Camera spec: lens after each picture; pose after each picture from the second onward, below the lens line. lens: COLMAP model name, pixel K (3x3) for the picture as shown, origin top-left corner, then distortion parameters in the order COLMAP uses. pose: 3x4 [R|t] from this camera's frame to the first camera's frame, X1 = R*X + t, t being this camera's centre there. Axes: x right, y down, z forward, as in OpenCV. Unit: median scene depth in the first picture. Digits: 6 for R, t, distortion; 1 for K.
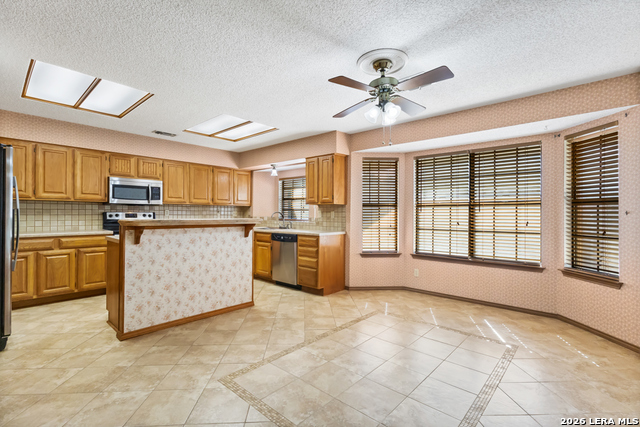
lens RADIAL K [[300.5, 0, 319.9], [0, 300.5, 213.0], [0, 0, 1]] dist [0.001695, 0.003468]
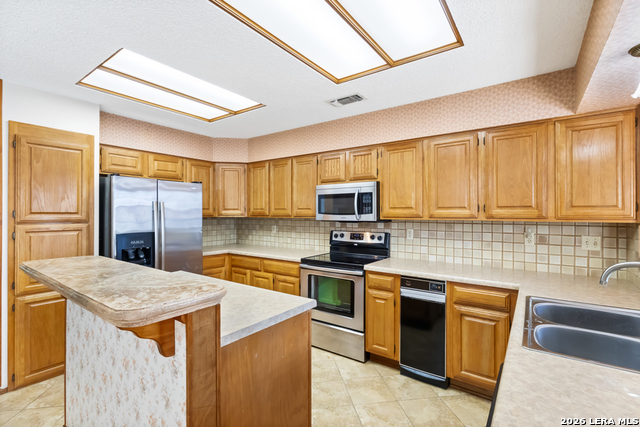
lens RADIAL K [[300.5, 0, 314.3], [0, 300.5, 212.0], [0, 0, 1]] dist [0.001695, 0.003468]
pose [[0.096205, -0.009123, -0.995320, 0.055011], [0.002510, 0.999957, -0.008923, -0.045618], [0.995358, -0.001640, 0.096224, 0.915864]]
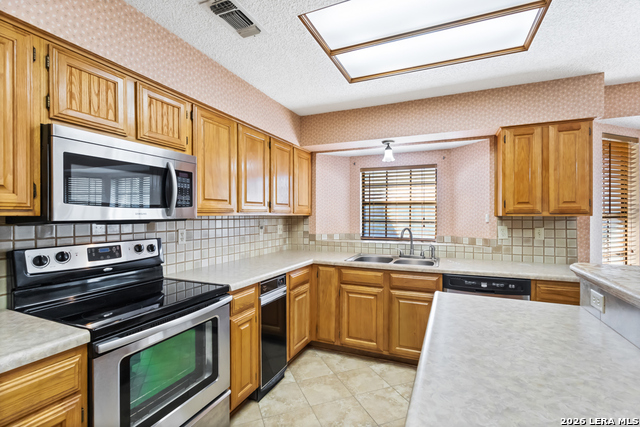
lens RADIAL K [[300.5, 0, 323.5], [0, 300.5, 214.6], [0, 0, 1]] dist [0.001695, 0.003468]
pose [[0.942865, -0.006943, 0.333102, -0.555711], [0.006173, 0.999975, 0.003369, -0.037214], [-0.333117, -0.001121, 0.942885, 0.656290]]
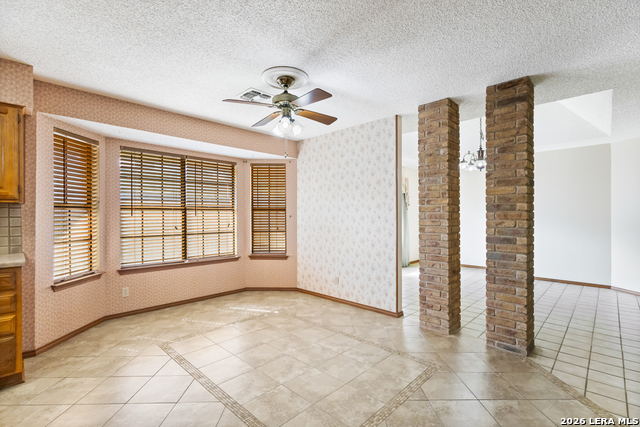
lens RADIAL K [[300.5, 0, 322.7], [0, 300.5, 216.6], [0, 0, 1]] dist [0.001695, 0.003468]
pose [[0.025516, -0.010779, 0.999616, -0.464951], [0.001312, 0.999941, 0.010749, -0.010906], [-0.999674, 0.001037, 0.025528, 0.455060]]
